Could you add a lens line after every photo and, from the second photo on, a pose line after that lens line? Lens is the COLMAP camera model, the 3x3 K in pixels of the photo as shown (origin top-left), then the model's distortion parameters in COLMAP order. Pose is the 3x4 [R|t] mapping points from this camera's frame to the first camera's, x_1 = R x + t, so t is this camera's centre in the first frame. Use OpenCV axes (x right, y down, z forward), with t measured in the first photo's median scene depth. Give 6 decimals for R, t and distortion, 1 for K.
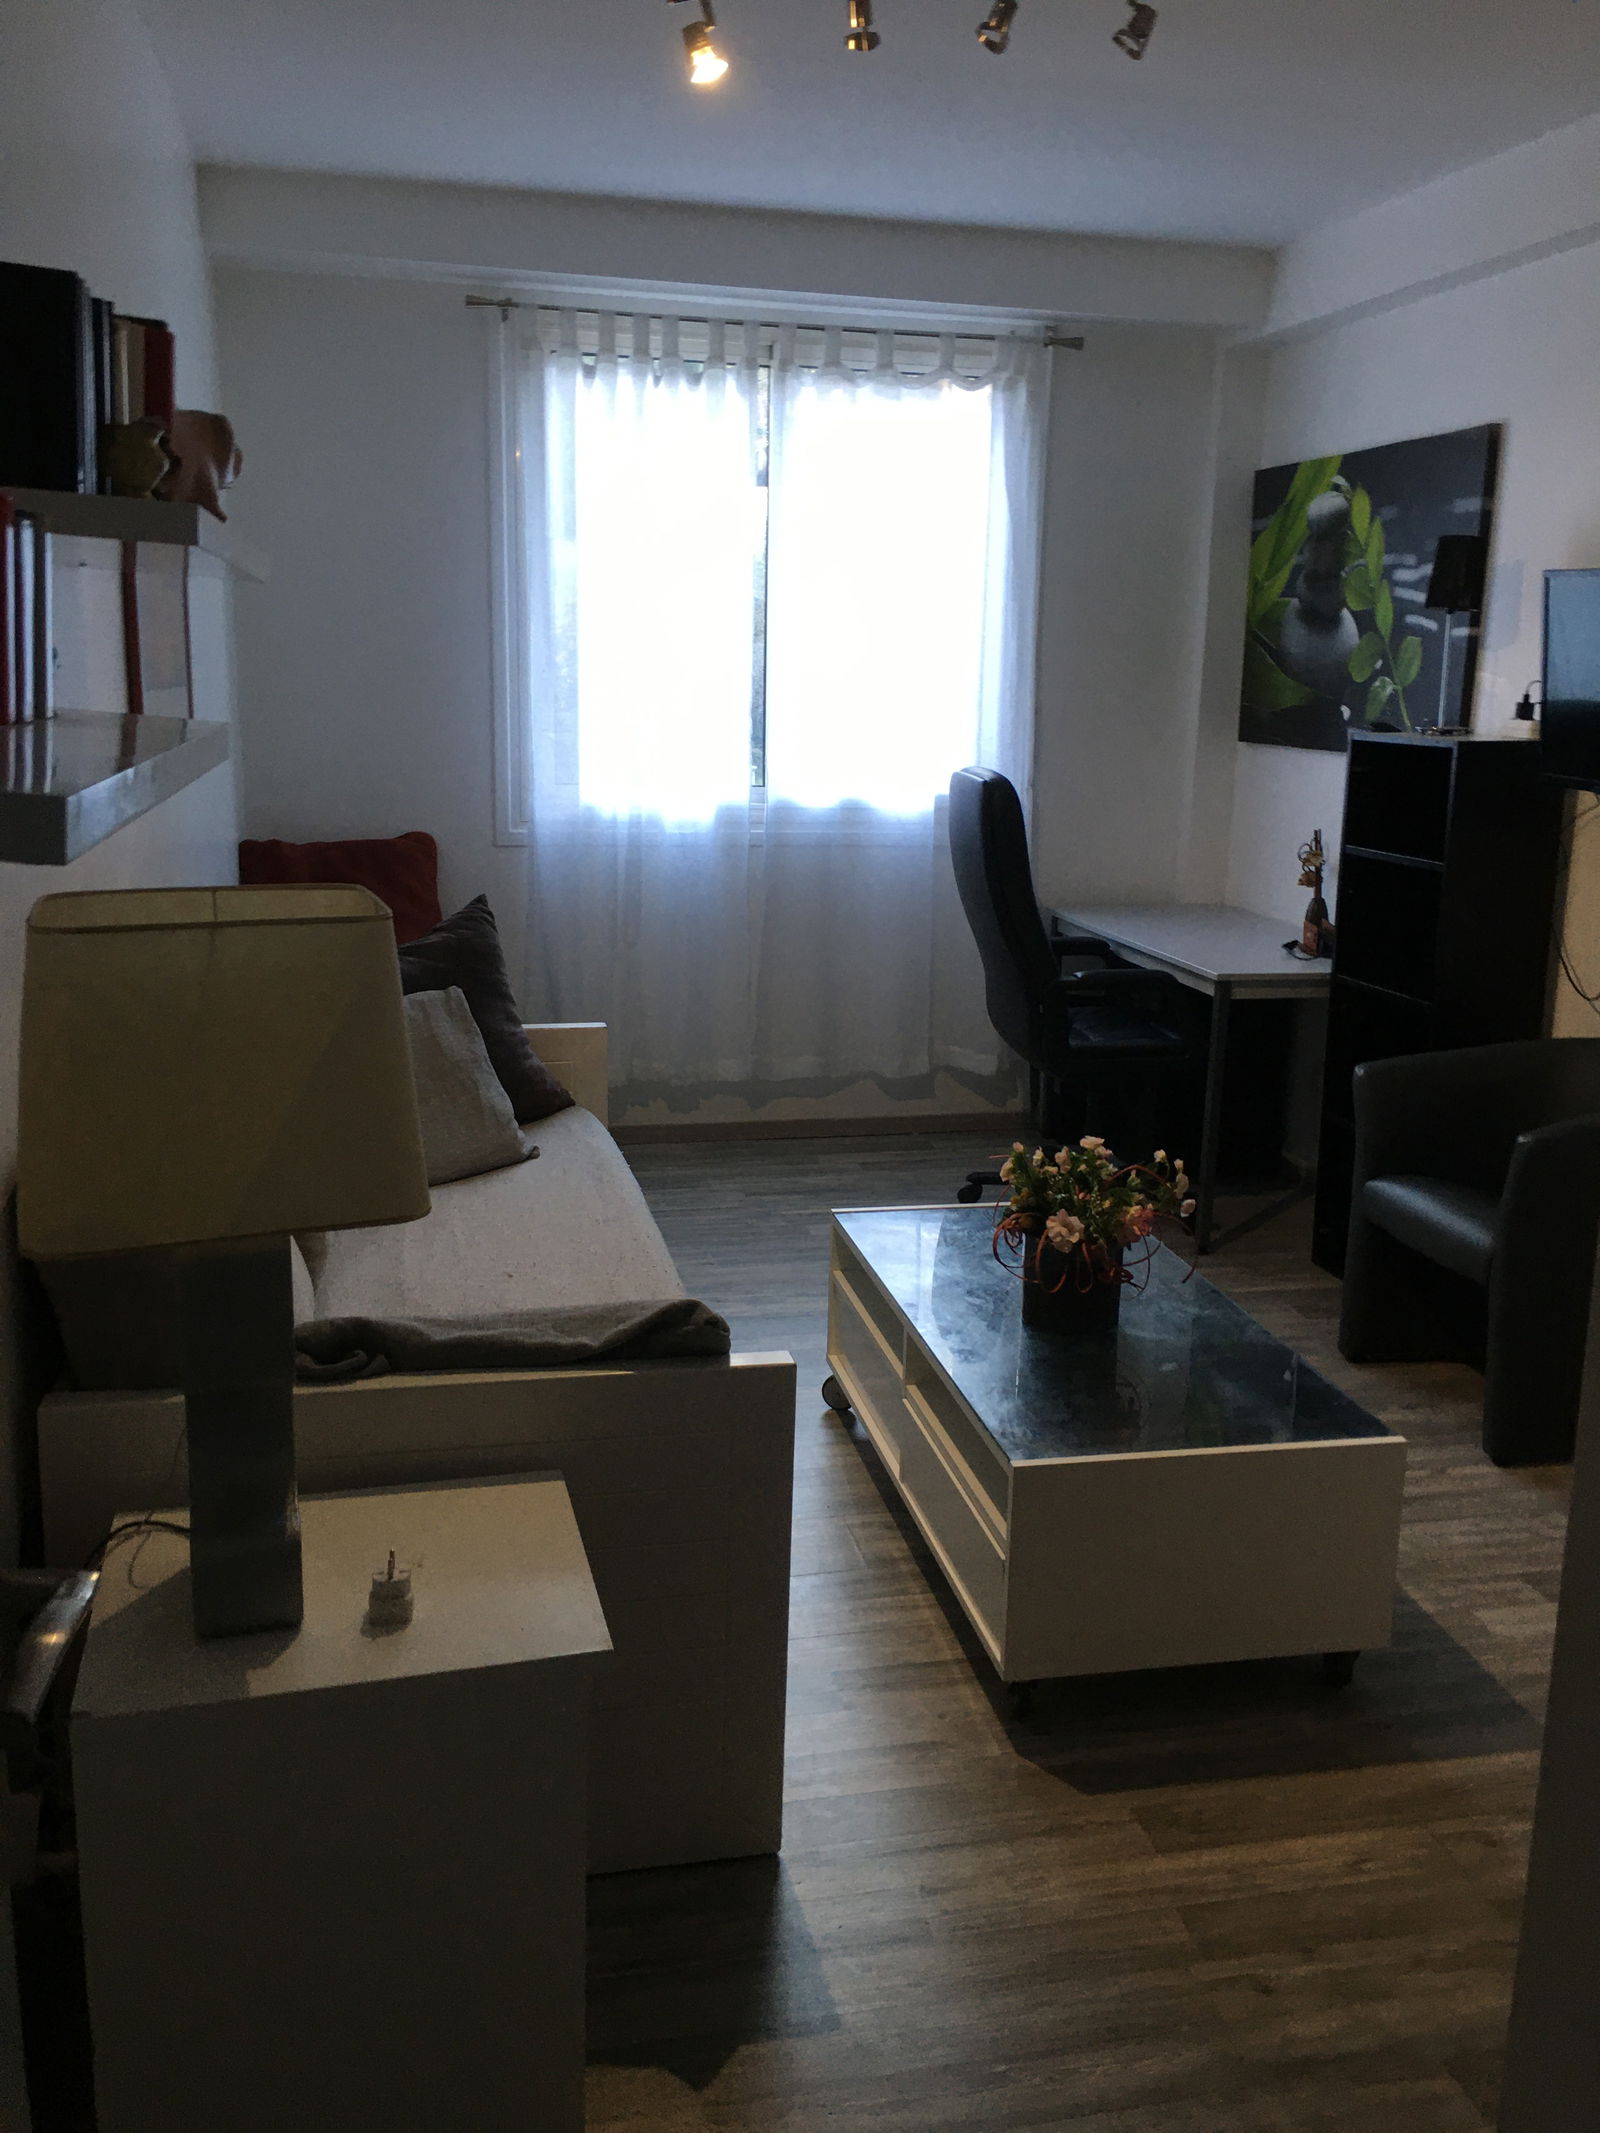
lens RADIAL K [[1830.5, 0, 838.5], [0, 1830.5, 1033.1], [0, 0, 1]] dist [0.081029, -0.116099]
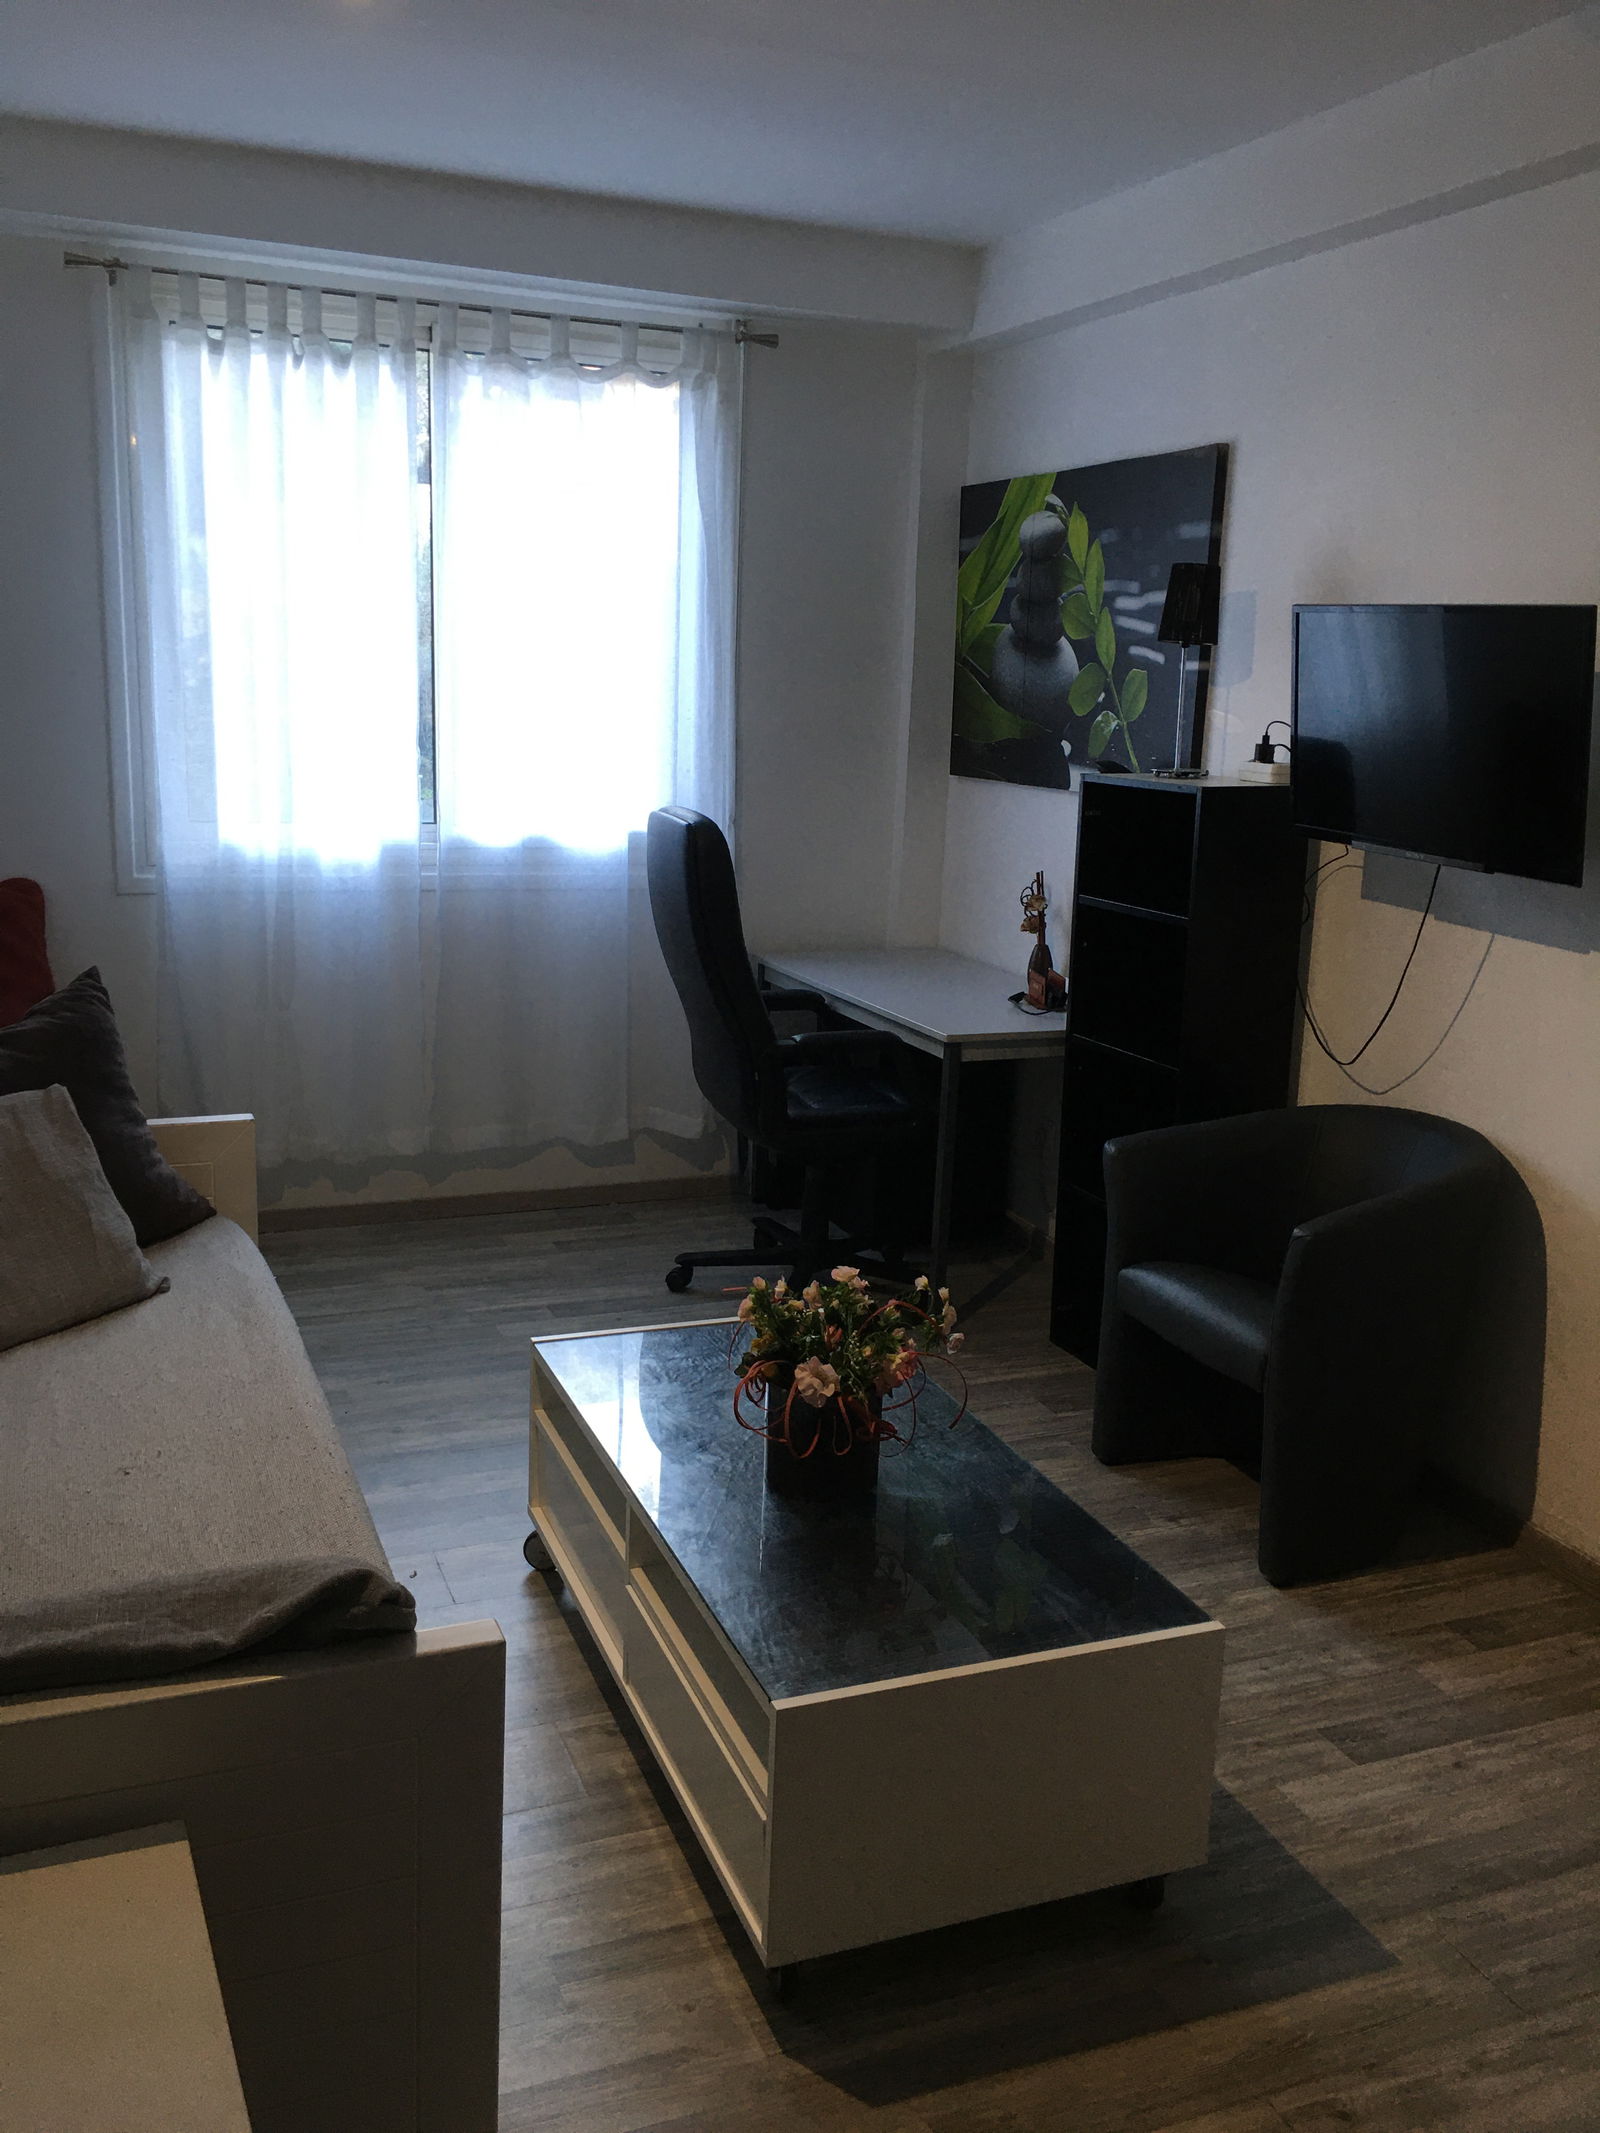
lens RADIAL K [[1830.5, 0, 817.7], [0, 1830.5, 1053.7], [0, 0, 1]] dist [0.081029, -0.116099]
pose [[0.986324, -0.022820, 0.163230, -0.007805], [0.021646, 0.999725, 0.008968, -0.036440], [-0.163390, -0.005312, 0.986547, 0.120087]]
